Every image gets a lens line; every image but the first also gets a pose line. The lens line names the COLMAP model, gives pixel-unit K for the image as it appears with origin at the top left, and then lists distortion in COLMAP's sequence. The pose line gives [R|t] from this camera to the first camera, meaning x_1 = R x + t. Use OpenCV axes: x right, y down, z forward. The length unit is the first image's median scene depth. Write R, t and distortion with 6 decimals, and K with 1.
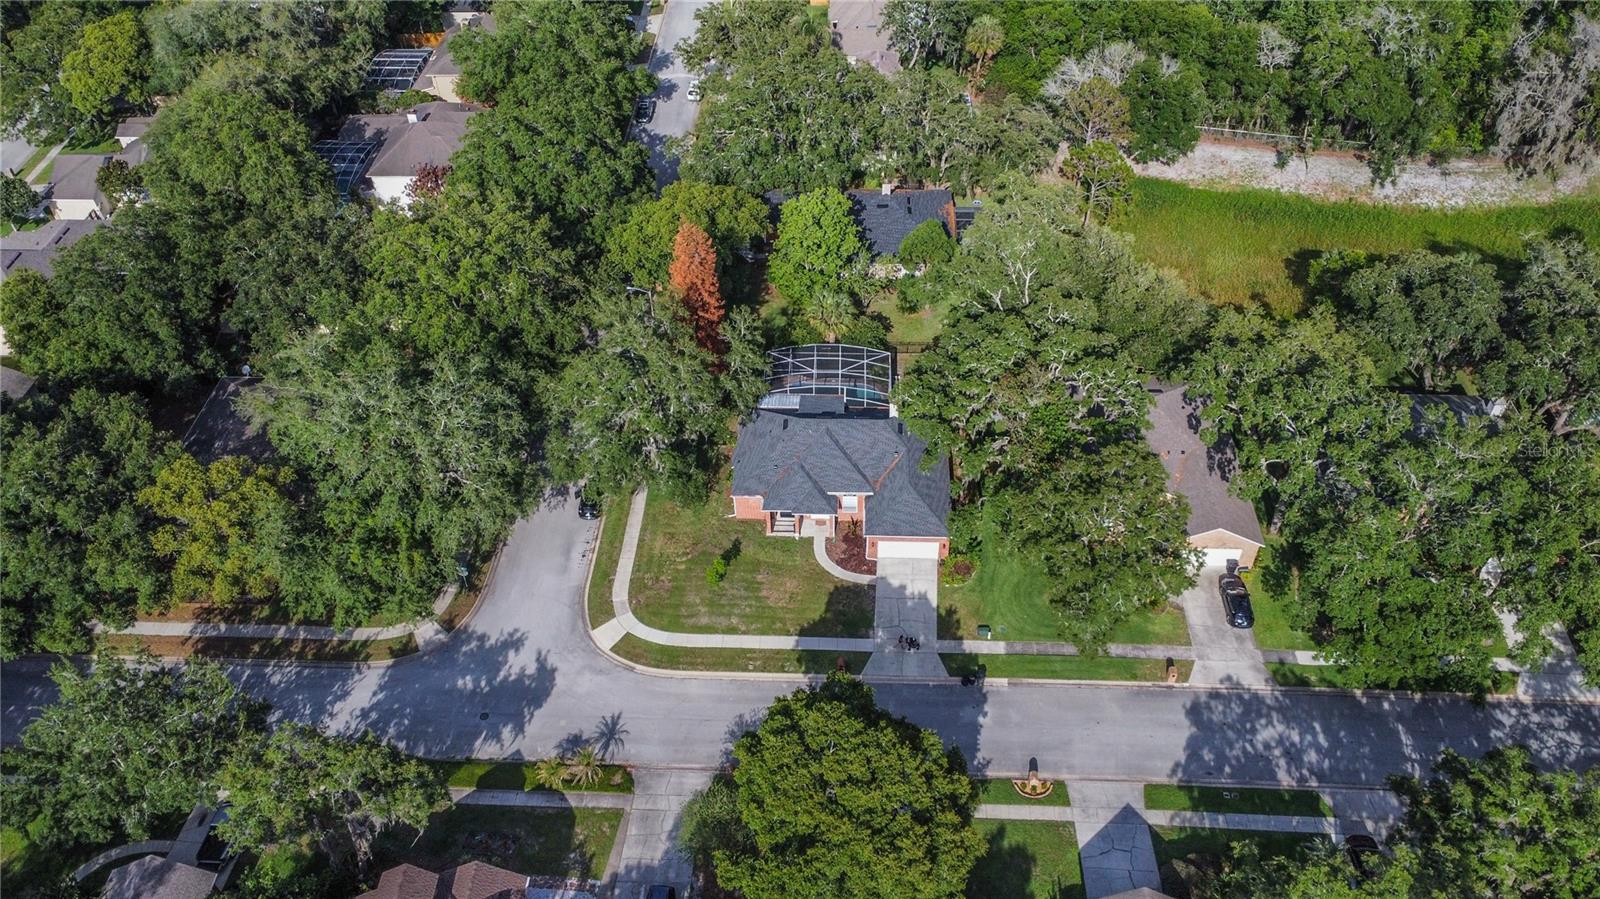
lens RADIAL K [[1210.1, 0, 800.0], [0, 1210.1, 449.5], [0, 0, 1]] dist [0.004361, -0.003432]
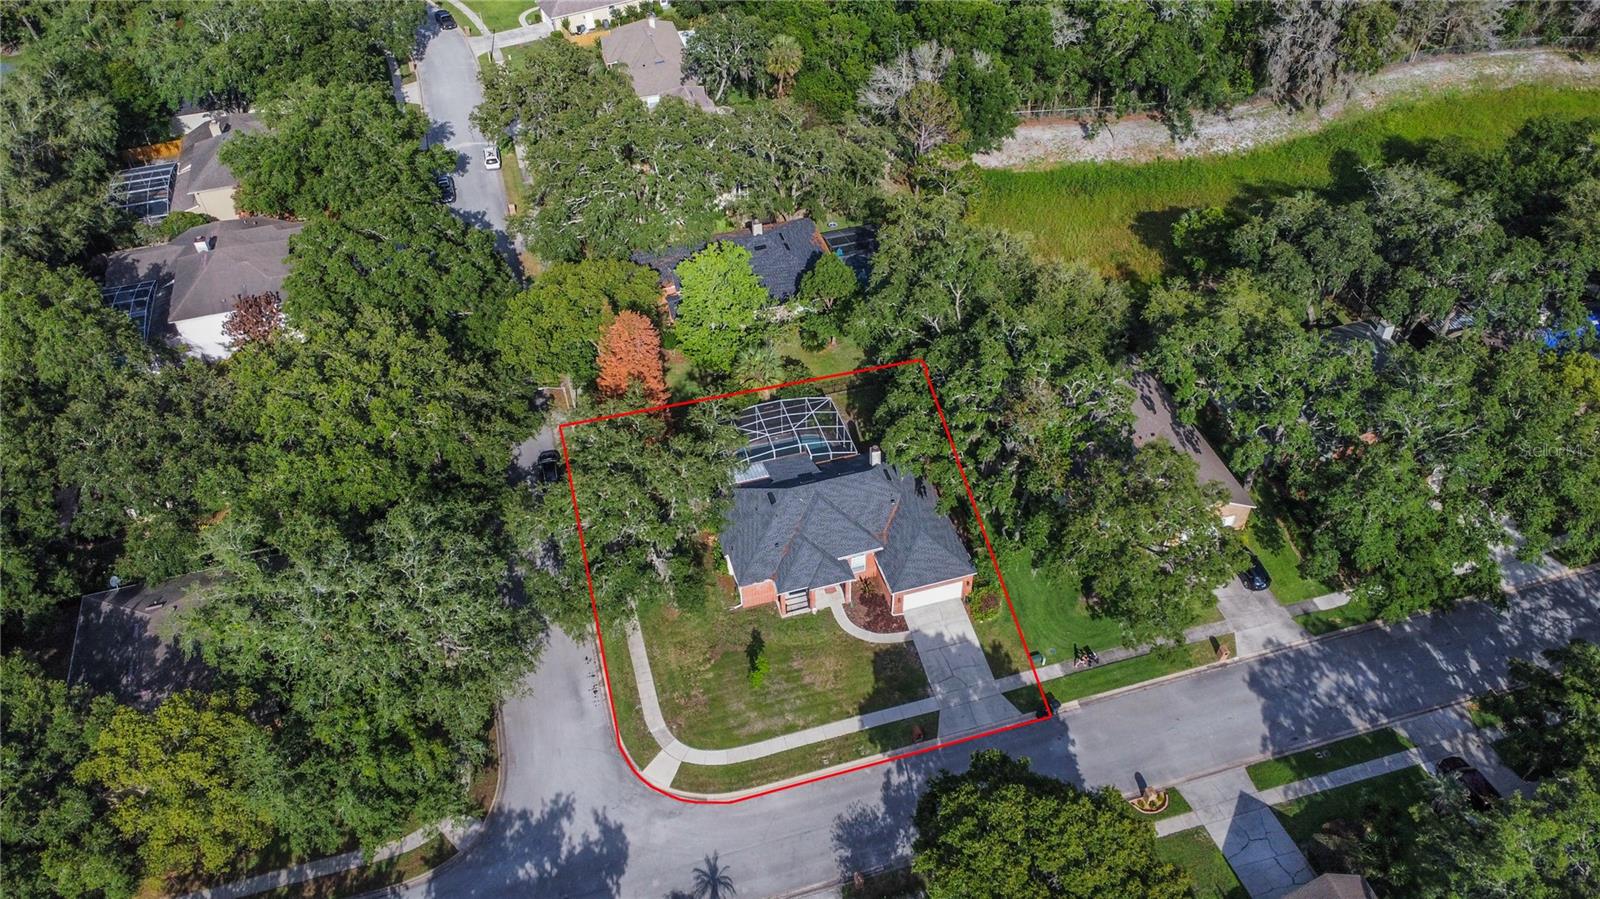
lens RADIAL K [[1210.1, 0, 800.0], [0, 1210.1, 449.5], [0, 0, 1]] dist [0.004361, -0.003432]
pose [[0.945313, -0.223469, 0.237580, -0.220426], [0.224168, 0.974244, 0.024429, -0.080756], [-0.236920, 0.030165, 0.971061, 0.082821]]
